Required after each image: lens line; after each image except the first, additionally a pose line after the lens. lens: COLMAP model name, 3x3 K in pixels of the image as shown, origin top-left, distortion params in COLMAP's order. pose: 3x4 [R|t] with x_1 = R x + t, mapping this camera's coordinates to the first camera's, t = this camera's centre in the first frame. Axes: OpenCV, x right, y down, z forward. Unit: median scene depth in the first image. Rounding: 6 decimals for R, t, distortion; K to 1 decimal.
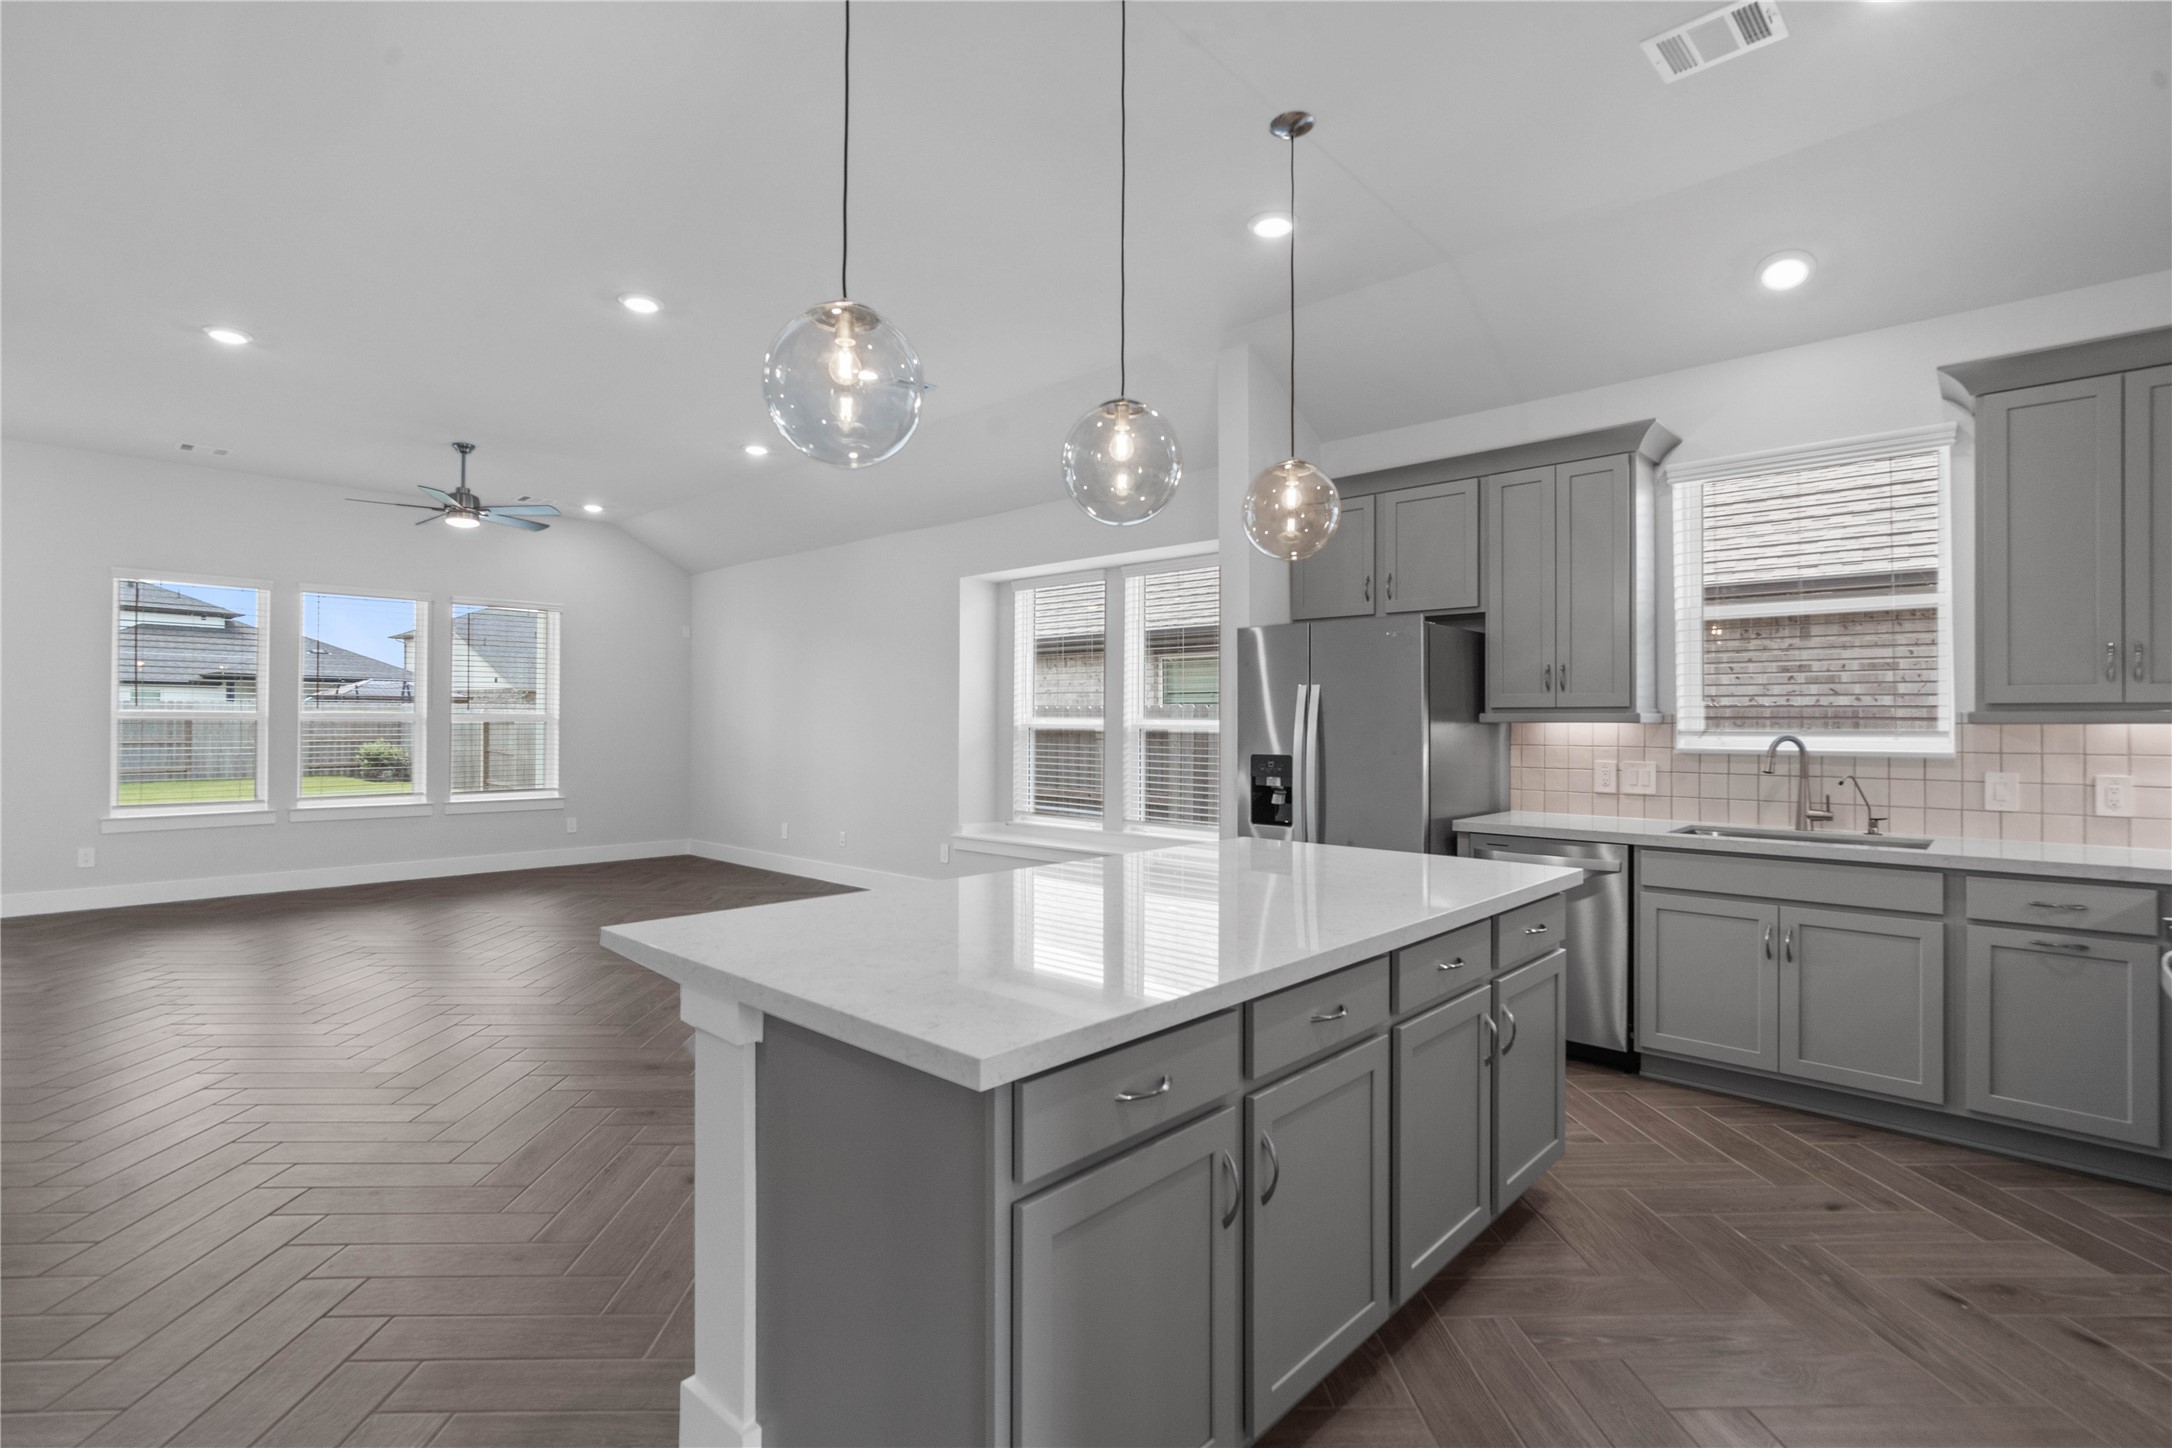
lens RADIAL K [[1011.0, 0, 1075.3], [0, 1011.0, 715.1], [0, 0, 1]] dist [-0.022569, 0.010909]
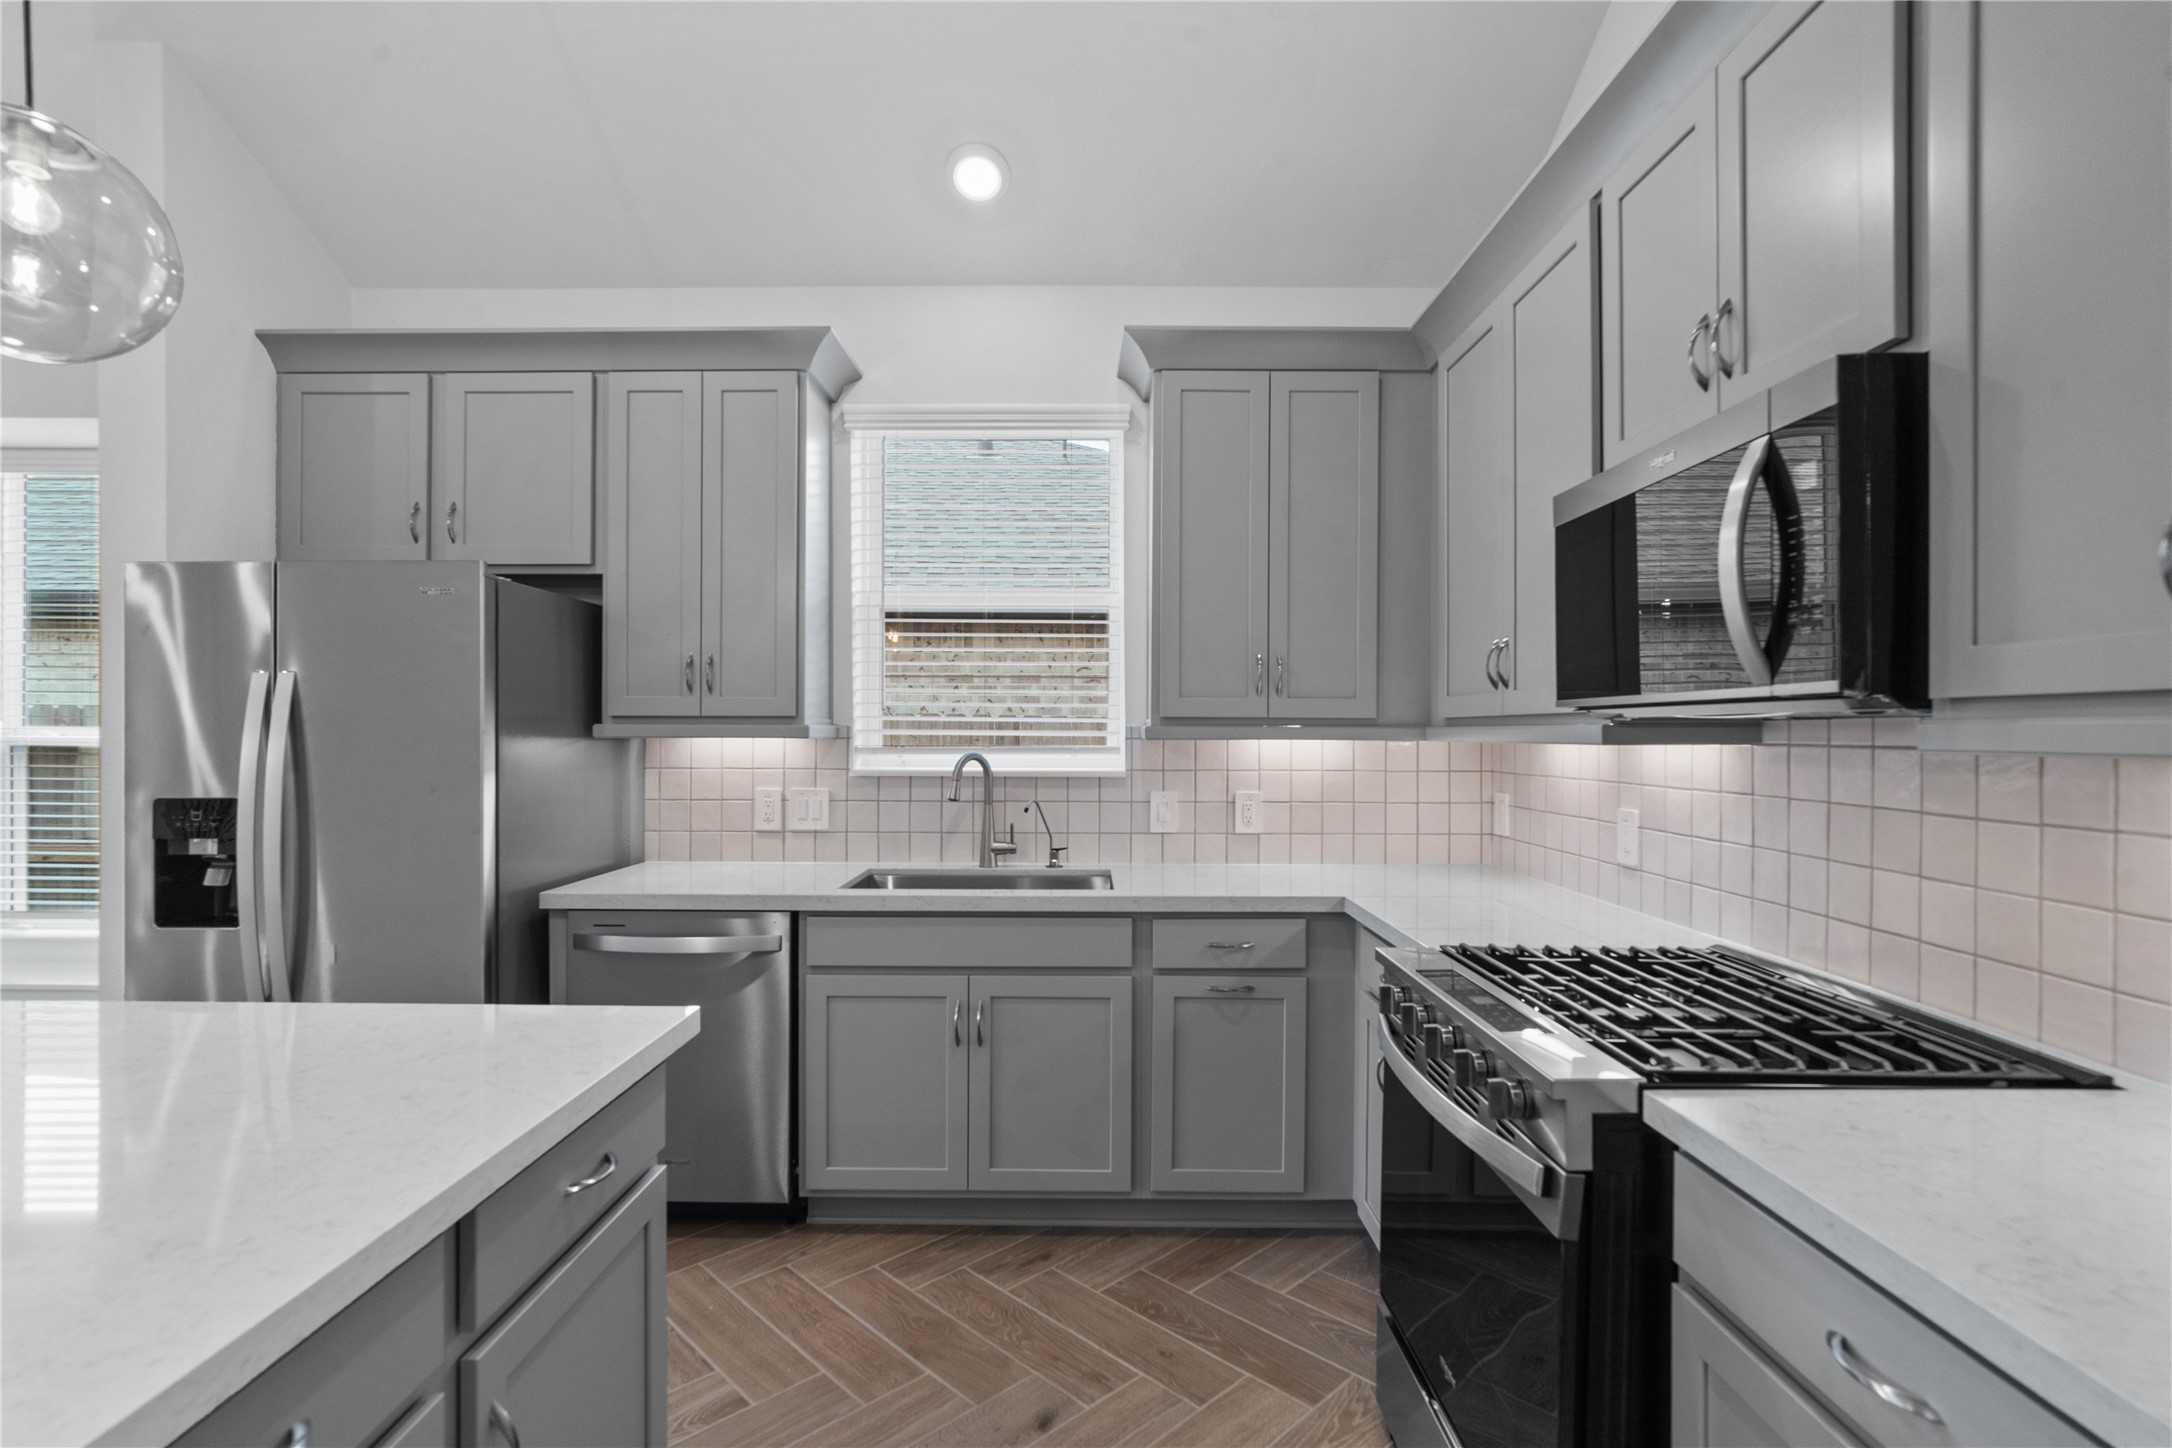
lens RADIAL K [[1023.7, 0, 1086.0], [0, 1023.7, 724.0], [0, 0, 1]] dist [-0.004957, -0.000023]
pose [[0.724096, 0.003182, 0.689692, 0.187090], [-0.005405, 0.999985, 0.001061, -0.004738], [-0.689678, -0.004496, 0.724102, 0.308785]]
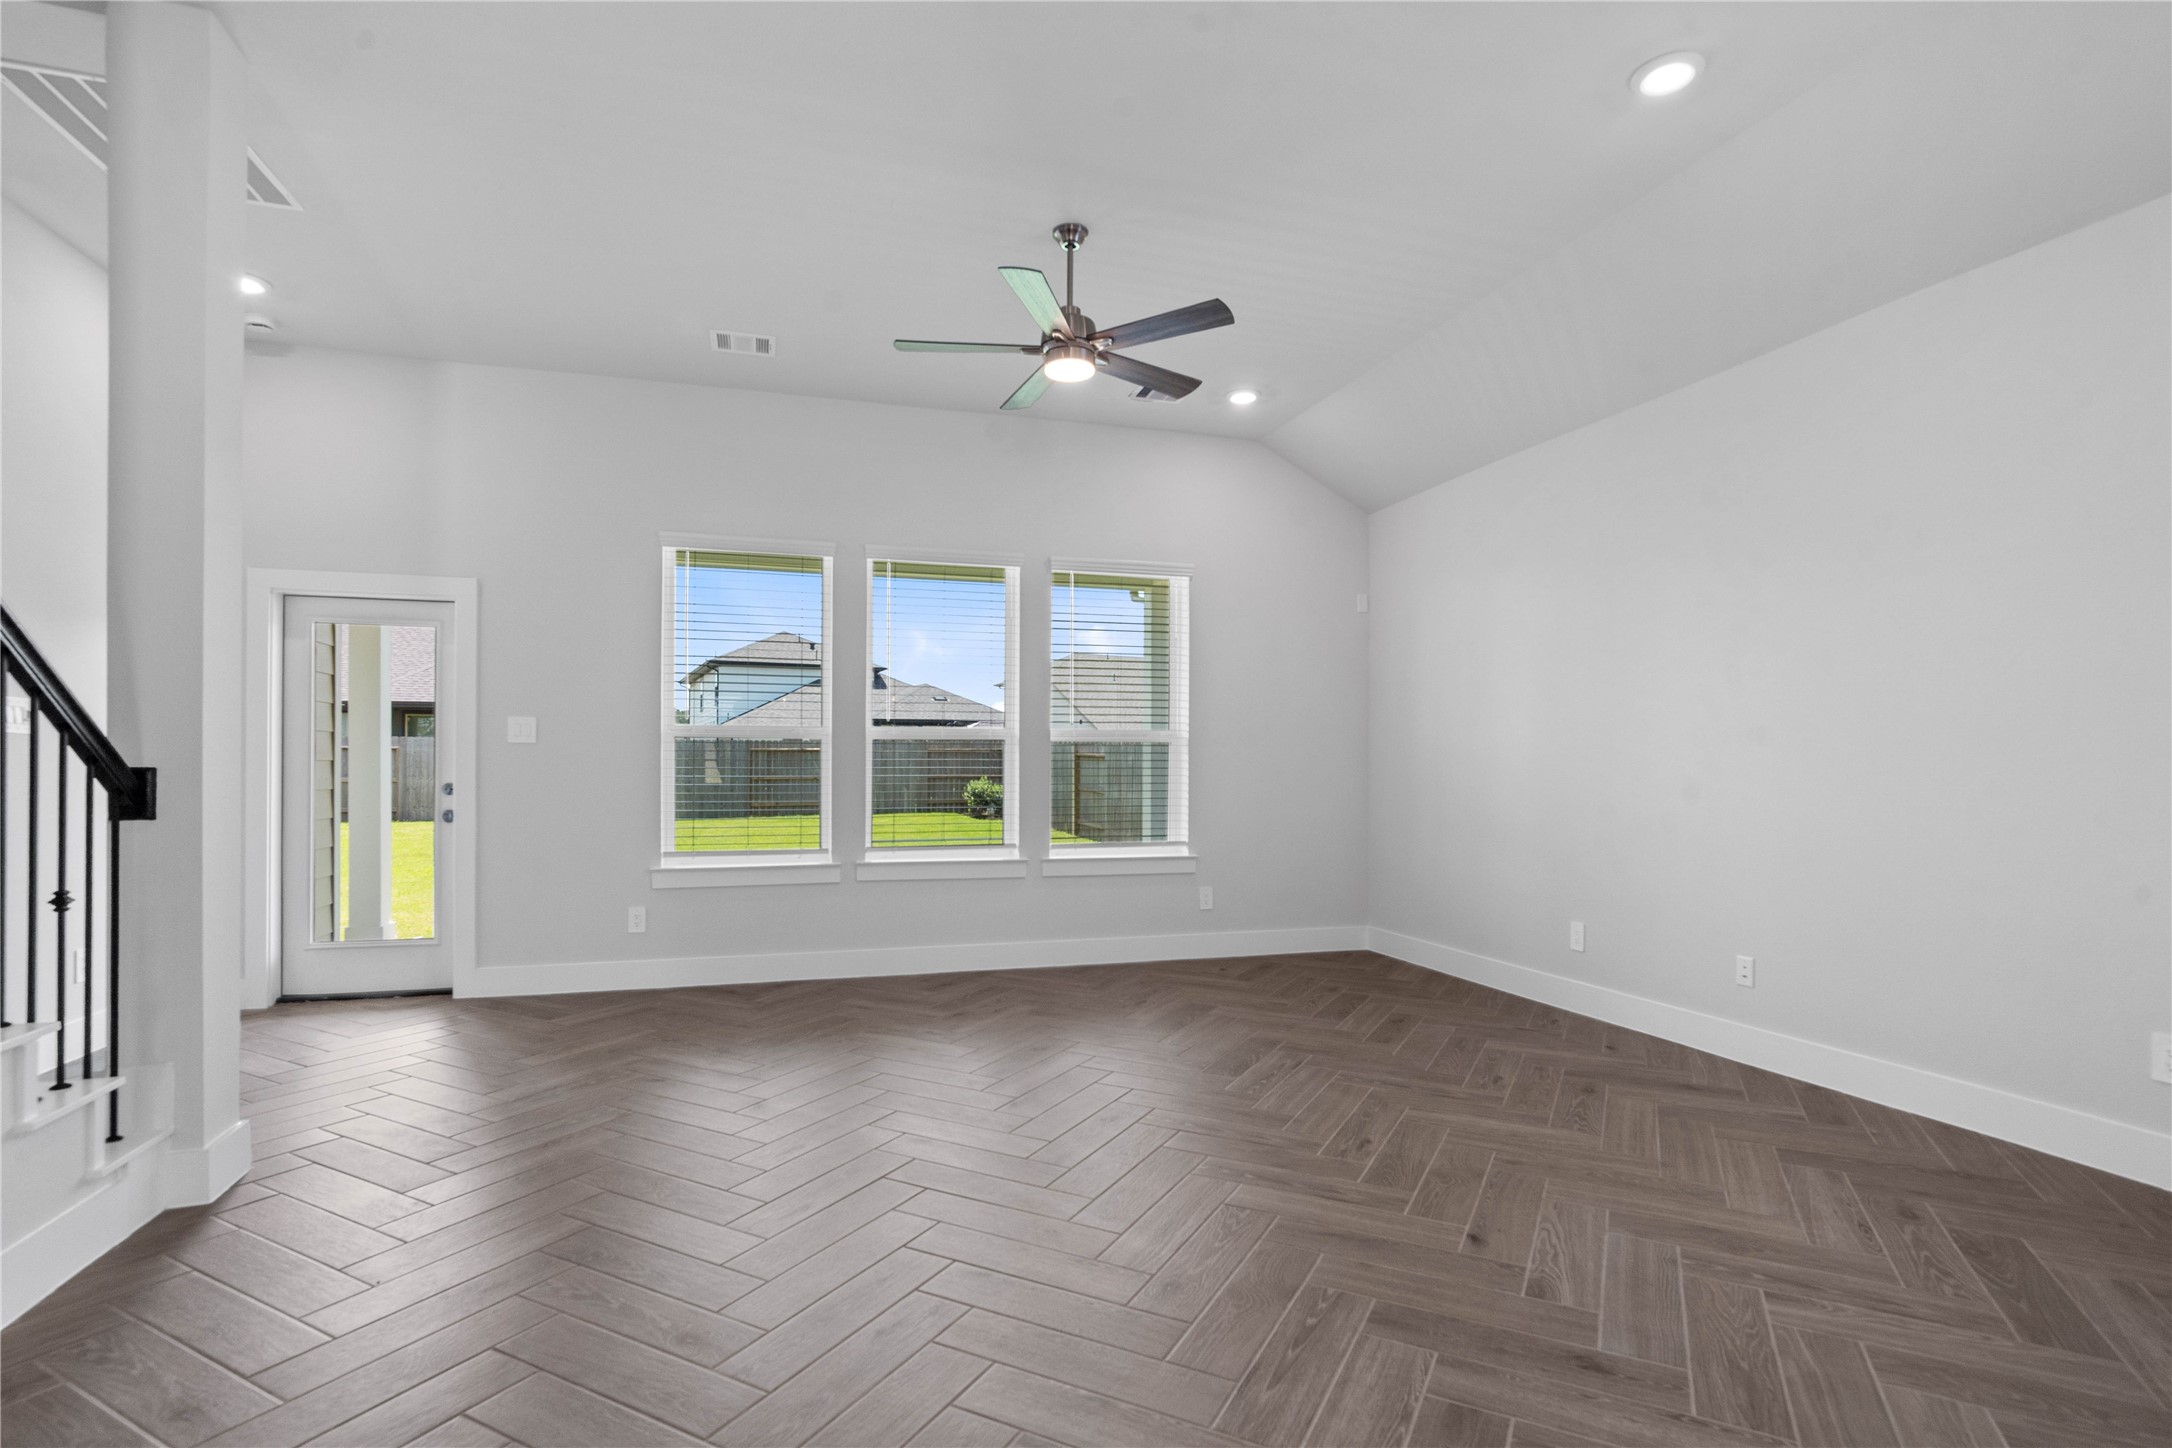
lens RADIAL K [[1030.8, 0, 1089.7], [0, 1030.8, 737.7], [0, 0, 1]] dist [-0.005886, 0.000296]
pose [[0.872544, -0.014757, -0.488313, -0.568314], [0.005336, 0.999772, -0.020678, 0.041955], [0.488507, 0.015437, 0.872423, 0.891948]]
